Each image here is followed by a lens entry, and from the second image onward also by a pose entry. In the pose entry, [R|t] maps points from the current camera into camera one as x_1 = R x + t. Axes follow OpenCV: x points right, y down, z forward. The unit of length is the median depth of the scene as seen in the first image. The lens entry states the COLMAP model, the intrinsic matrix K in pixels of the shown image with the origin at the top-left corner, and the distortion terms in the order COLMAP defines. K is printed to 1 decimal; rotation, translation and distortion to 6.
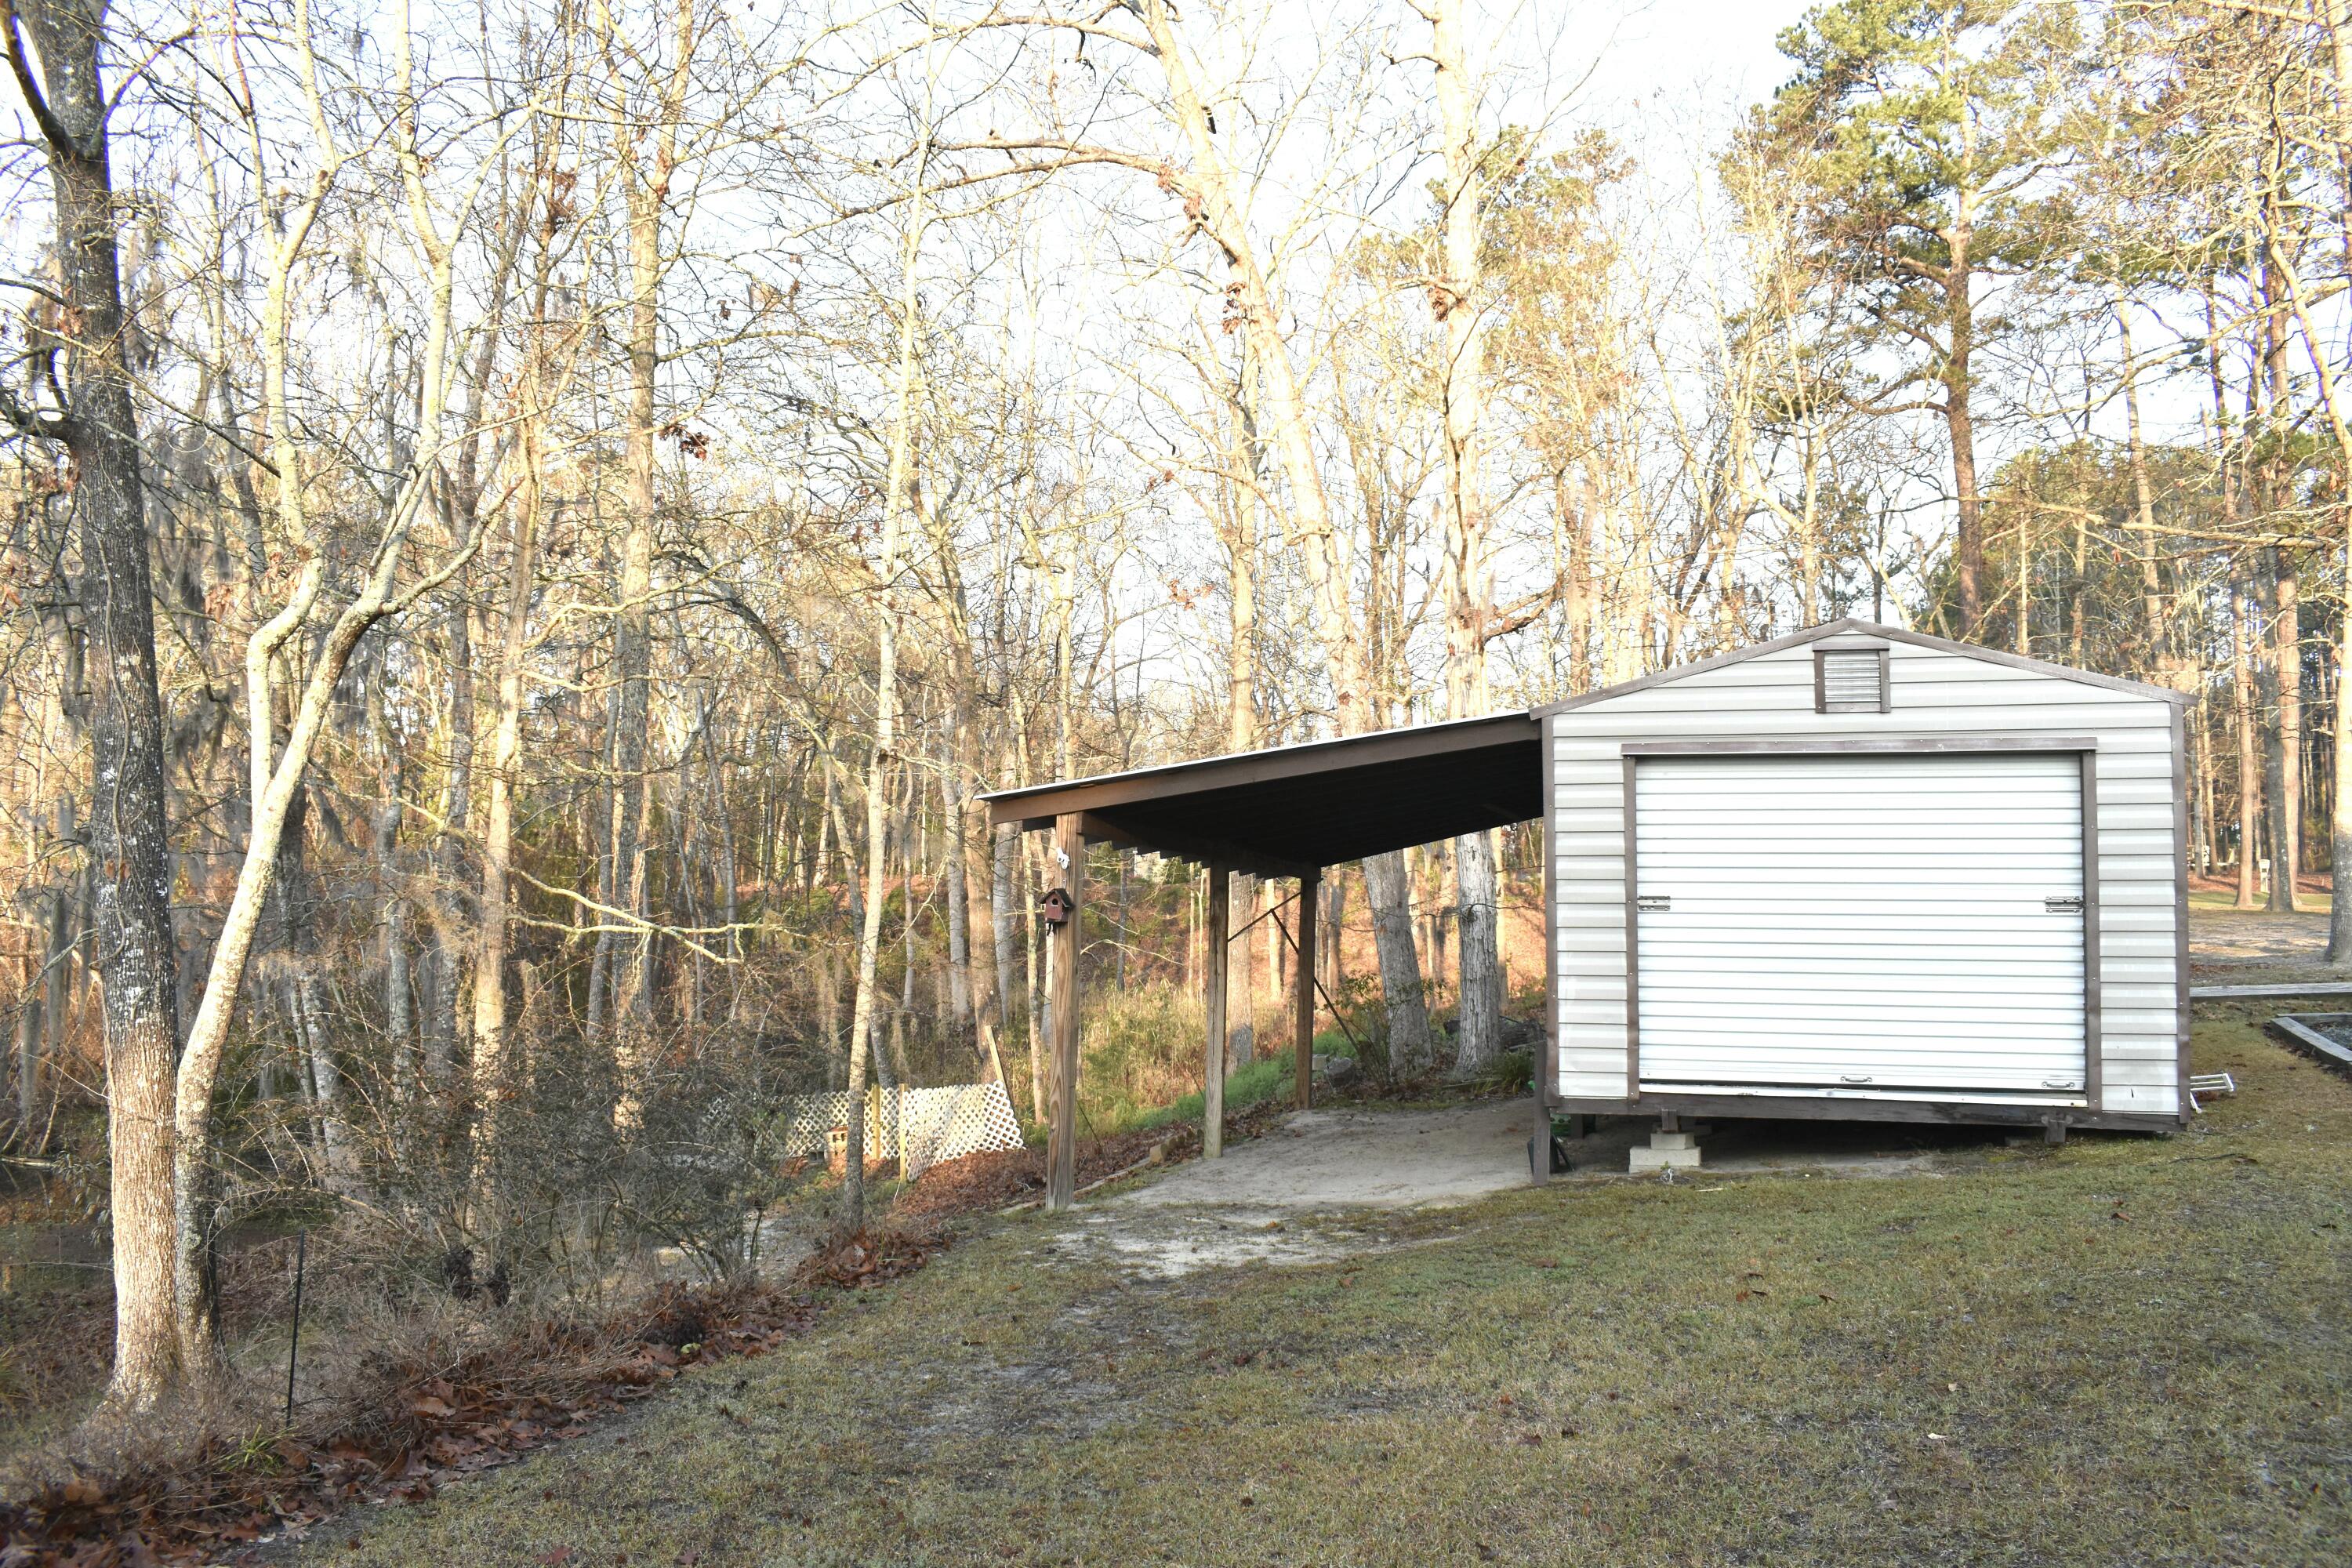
lens RADIAL K [[1837.6, 0, 1167.8], [0, 1837.6, 787.8], [0, 0, 1]] dist [-0.085693, -0.001260]
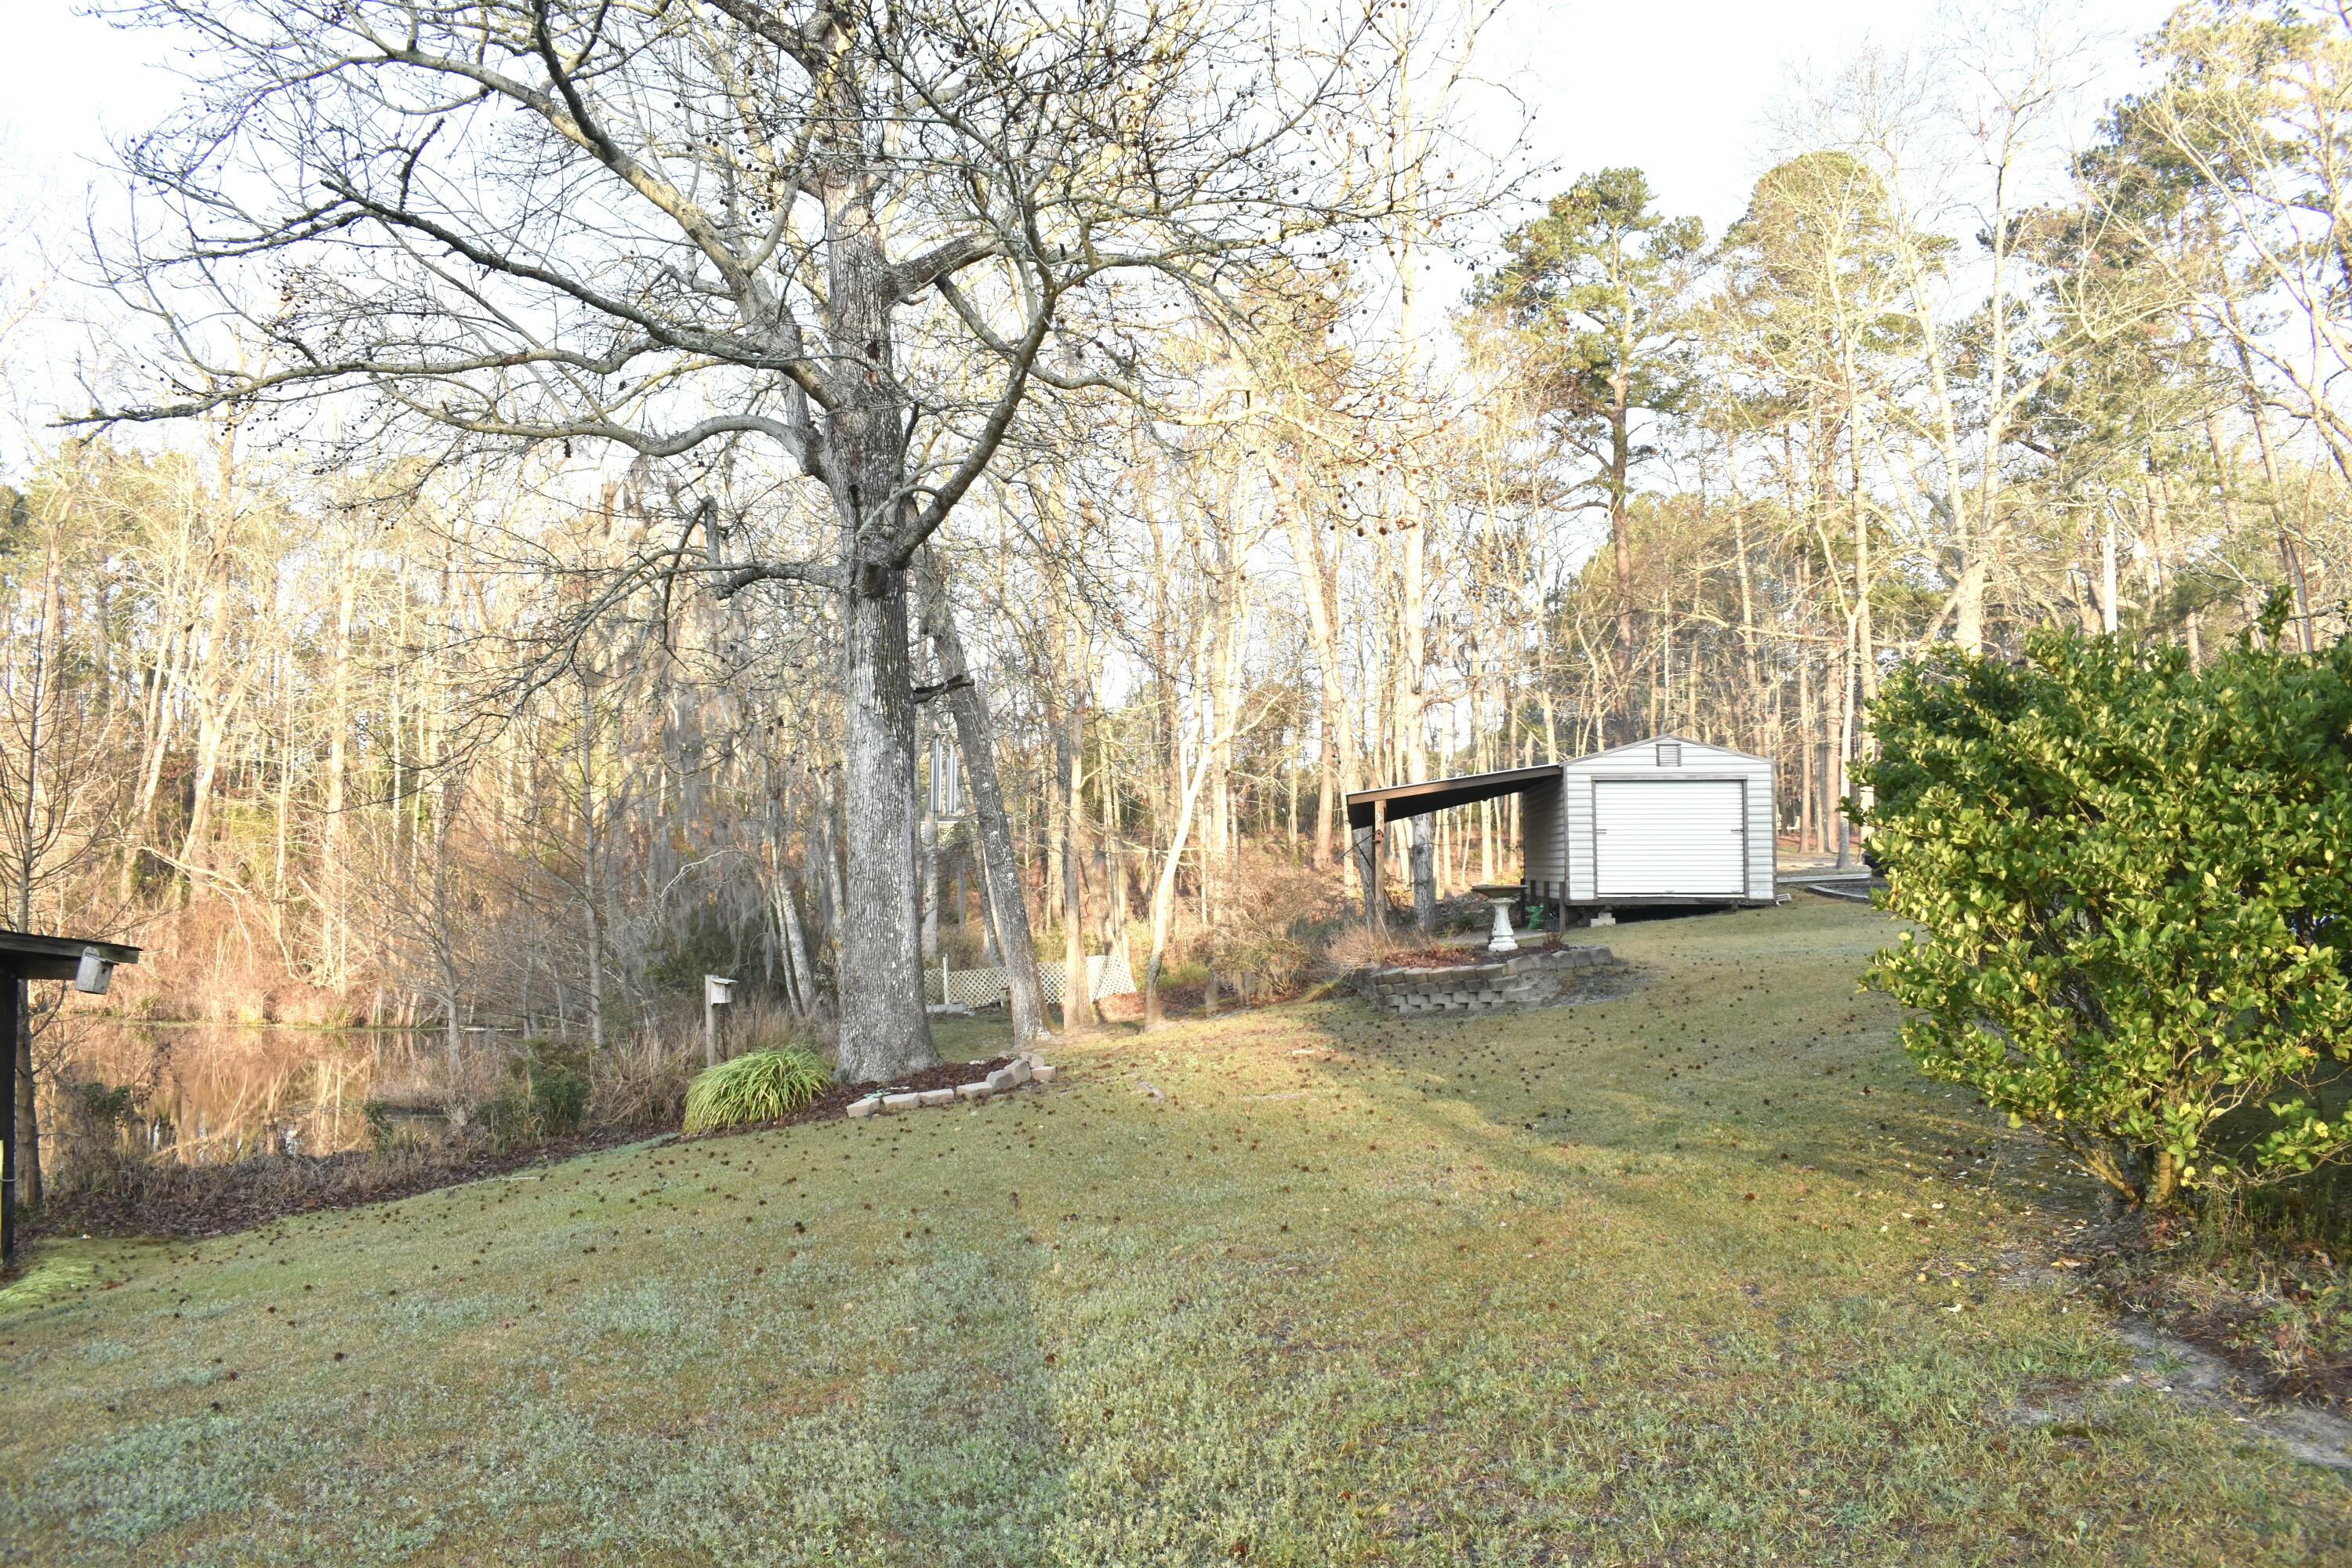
lens RADIAL K [[1837.6, 0, 1180.7], [0, 1837.6, 791.2], [0, 0, 1]] dist [-0.085693, -0.001260]
pose [[0.977948, -0.000831, 0.208846, -0.972428], [-0.002822, 0.999848, 0.017192, -0.047390], [-0.208828, -0.017403, 0.977797, -1.656329]]
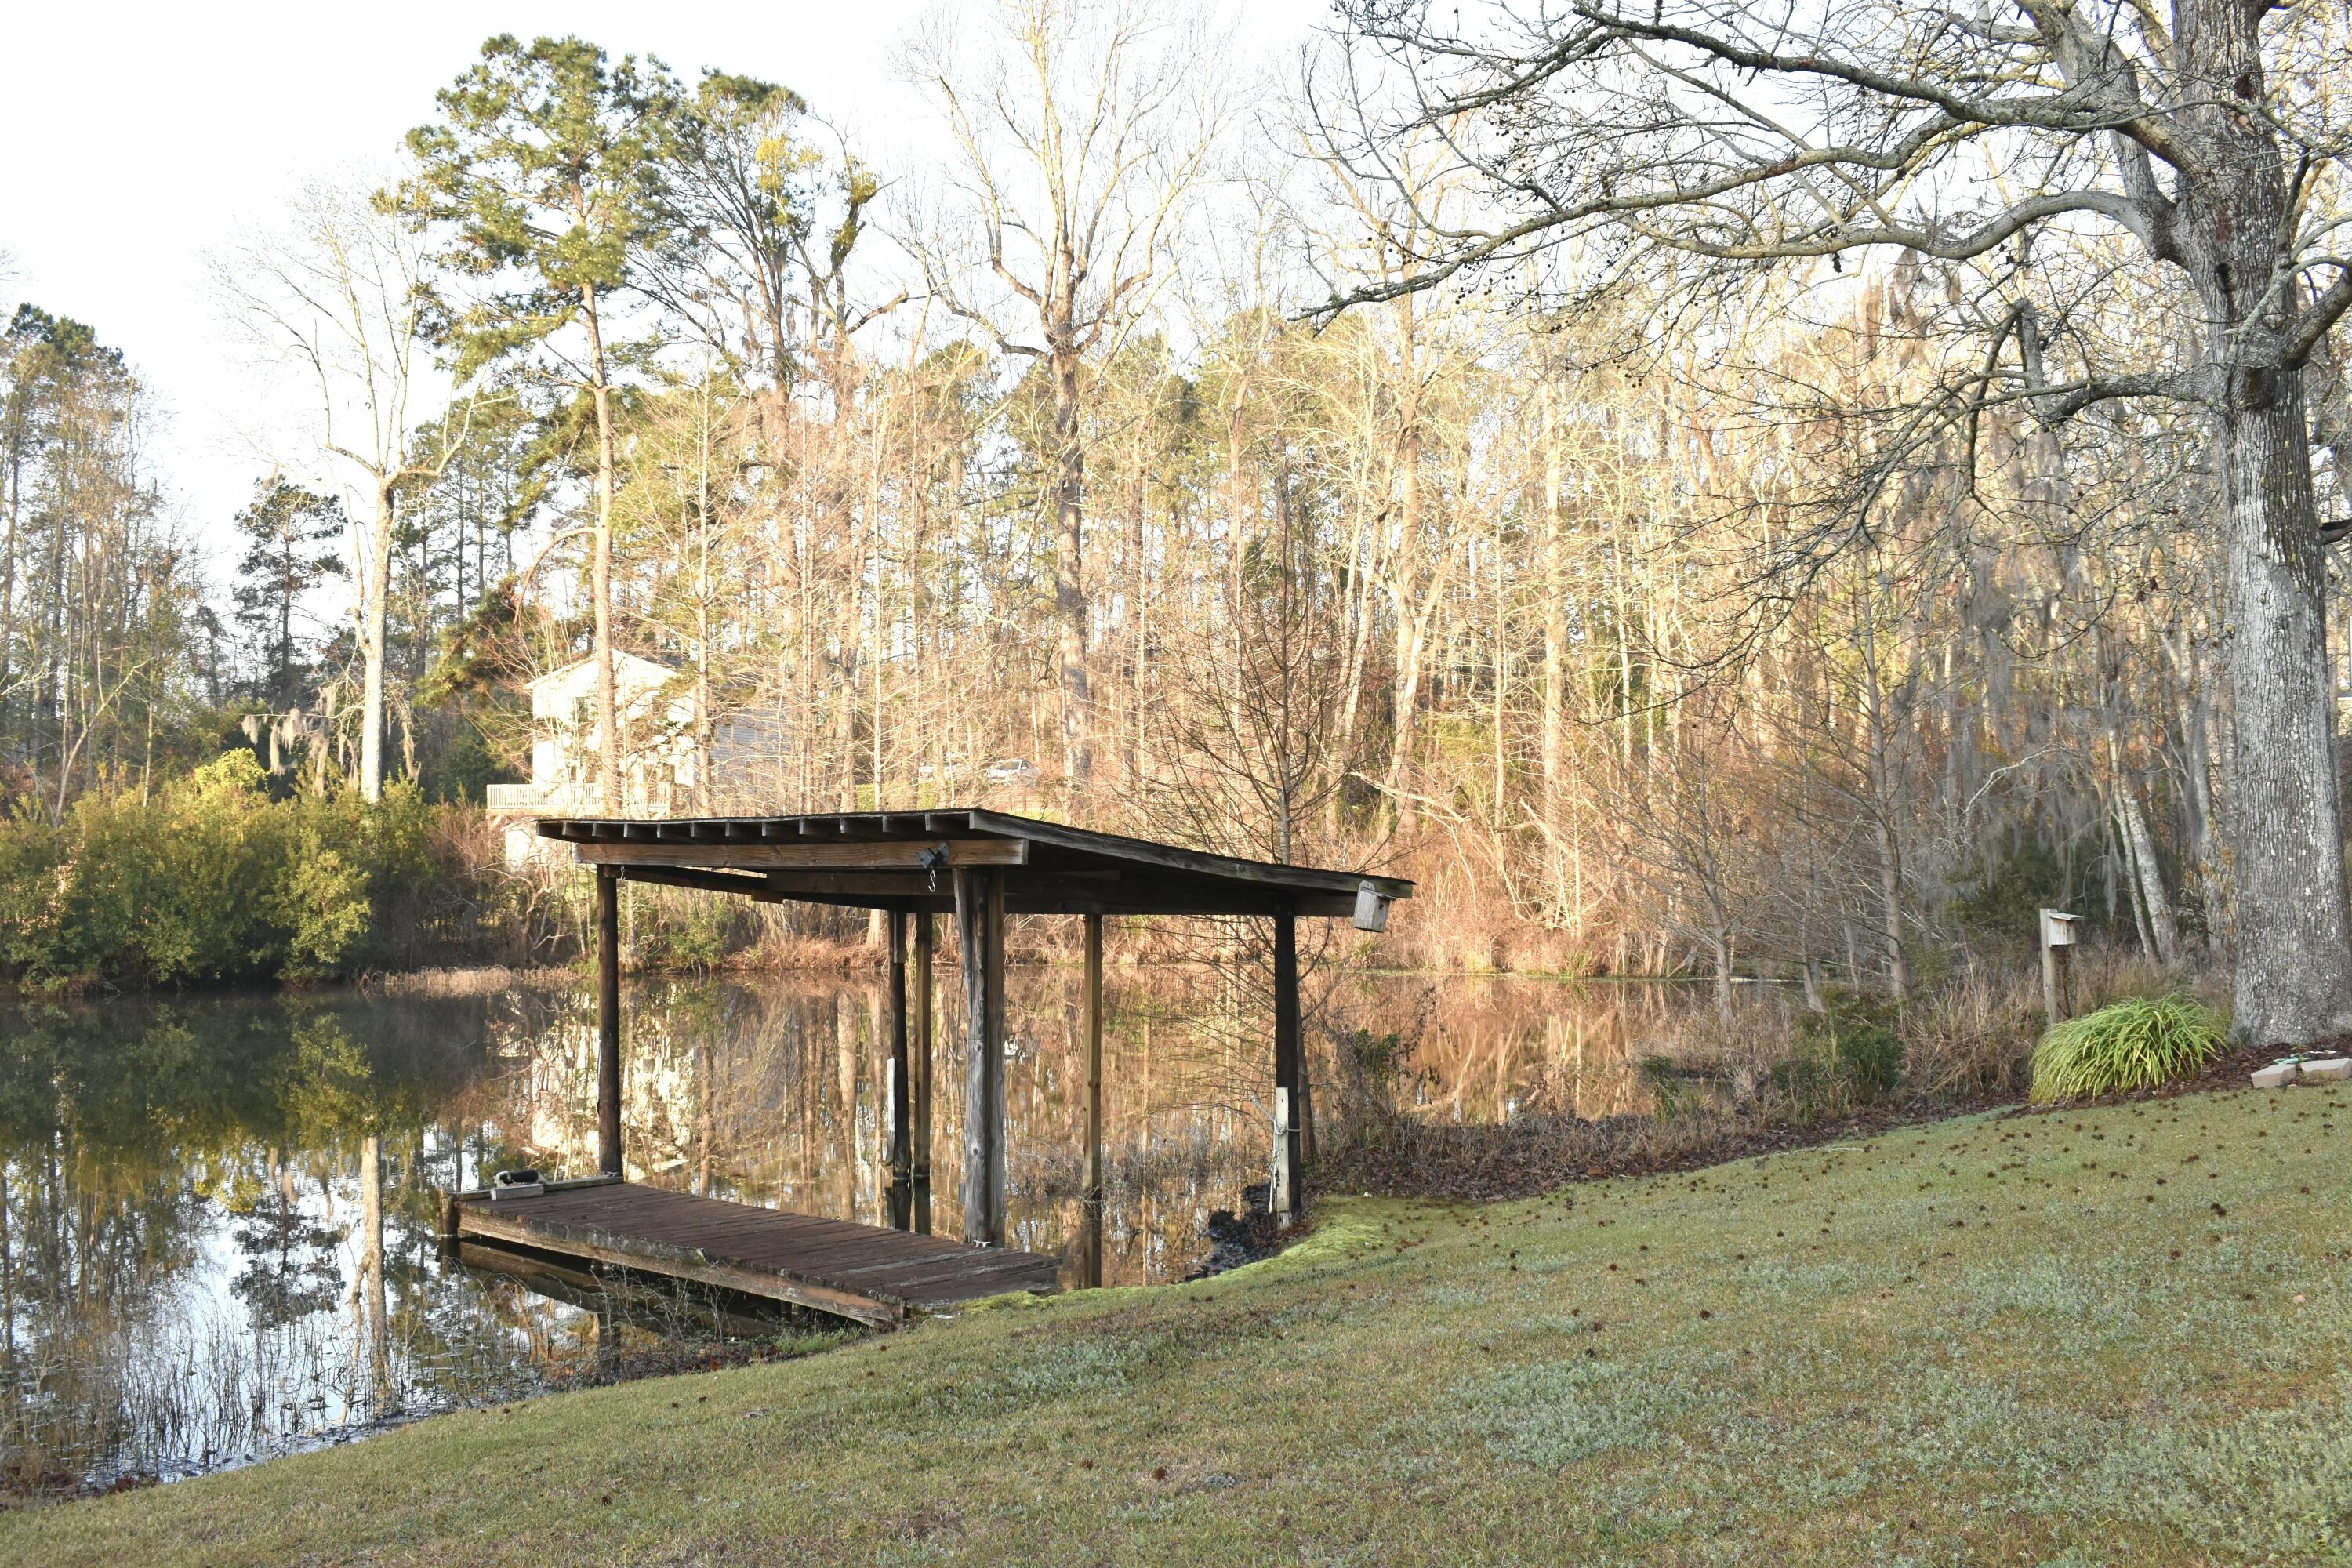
lens RADIAL K [[2389.4, 0, 1184.8], [0, 2389.4, 785.9], [0, 0, 1]] dist [-0.062020, 0.000000]
pose [[0.930268, -0.039992, -0.364695, -1.221482], [0.060664, 0.997125, 0.045400, -0.097535], [0.361831, -0.064358, 0.930020, -2.492850]]
